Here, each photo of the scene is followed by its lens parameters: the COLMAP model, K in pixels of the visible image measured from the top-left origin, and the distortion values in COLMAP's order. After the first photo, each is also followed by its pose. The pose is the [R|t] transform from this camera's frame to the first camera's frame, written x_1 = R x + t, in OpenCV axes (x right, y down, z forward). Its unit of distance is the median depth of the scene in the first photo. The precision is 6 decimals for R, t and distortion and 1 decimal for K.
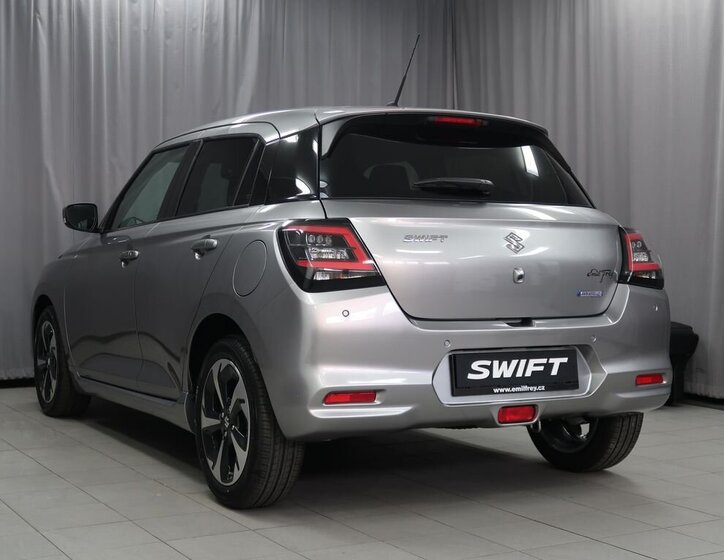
lens RADIAL K [[1099.0, 0, 346.5], [0, 1099.0, 288.5], [0, 0, 1]] dist [0.015985, 0.000000]
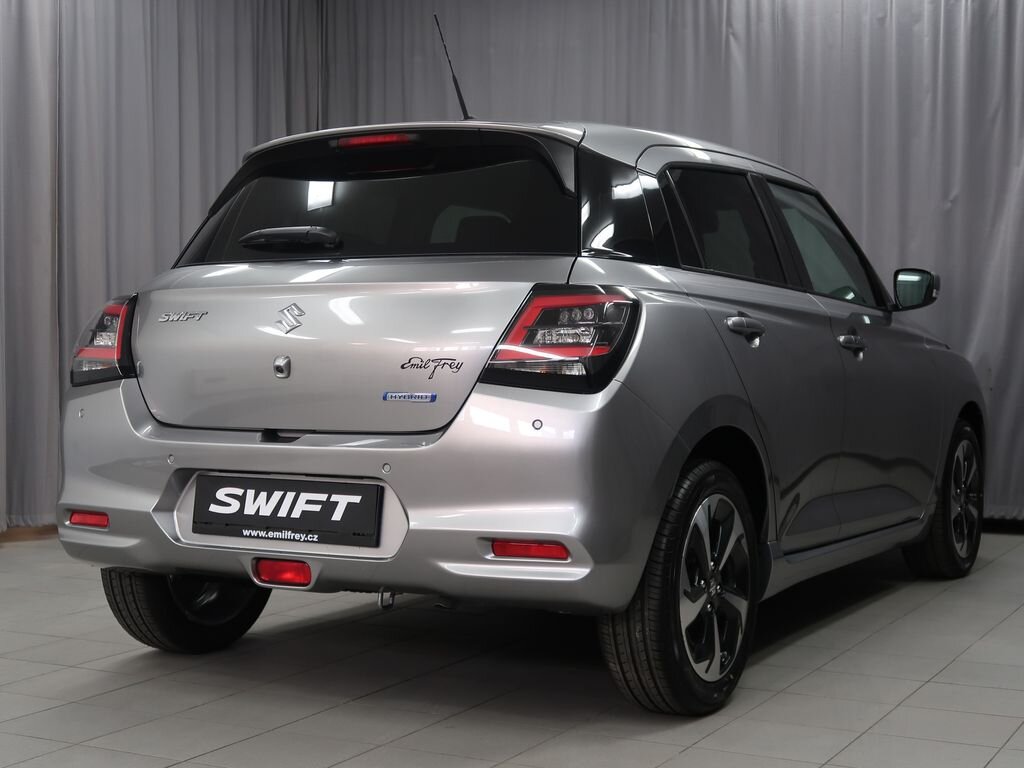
lens RADIAL K [[1507.4, 0, 517.1], [0, 1507.4, 377.2], [0, 0, 1]] dist [-0.018676, 0.000000]
pose [[0.539955, 0.004372, -0.841682, 1.004369], [-0.014843, 0.999880, -0.004328, -0.003398], [0.841563, 0.014830, 0.539956, 0.616906]]
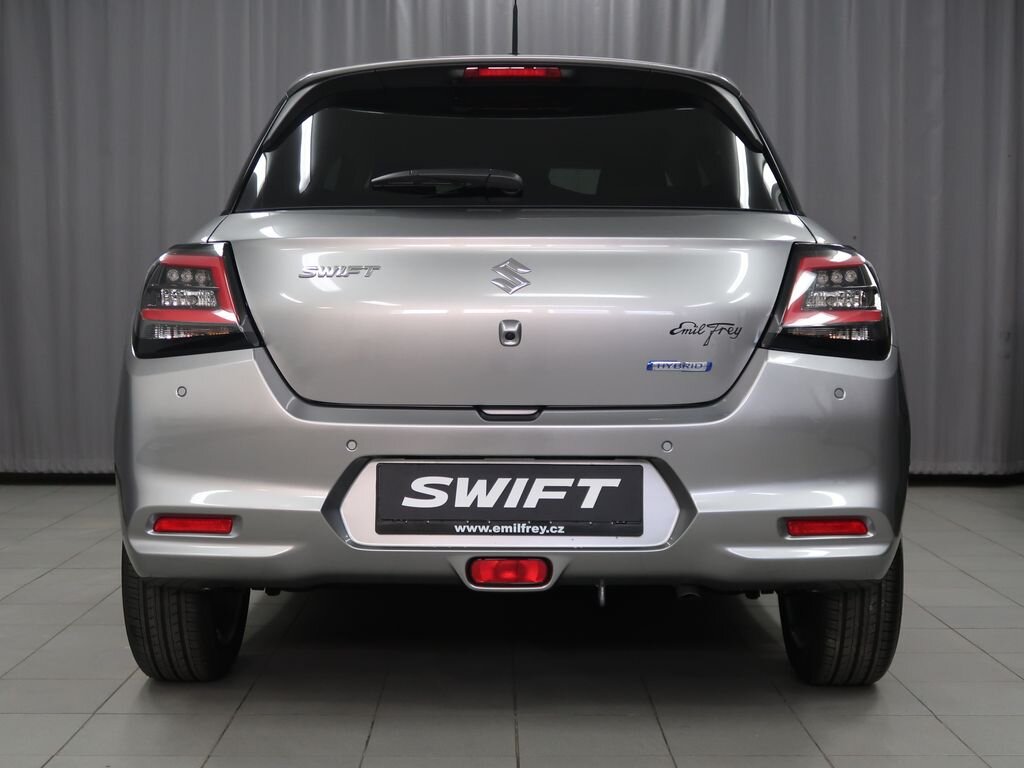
lens RADIAL K [[1507.4, 0, 506.6], [0, 1507.4, 390.2], [0, 0, 1]] dist [-0.018676, 0.000000]
pose [[0.868379, 0.017381, -0.495597, 0.542863], [-0.006557, 0.999701, 0.023571, -0.000122], [0.495858, -0.017219, 0.868233, 0.309816]]
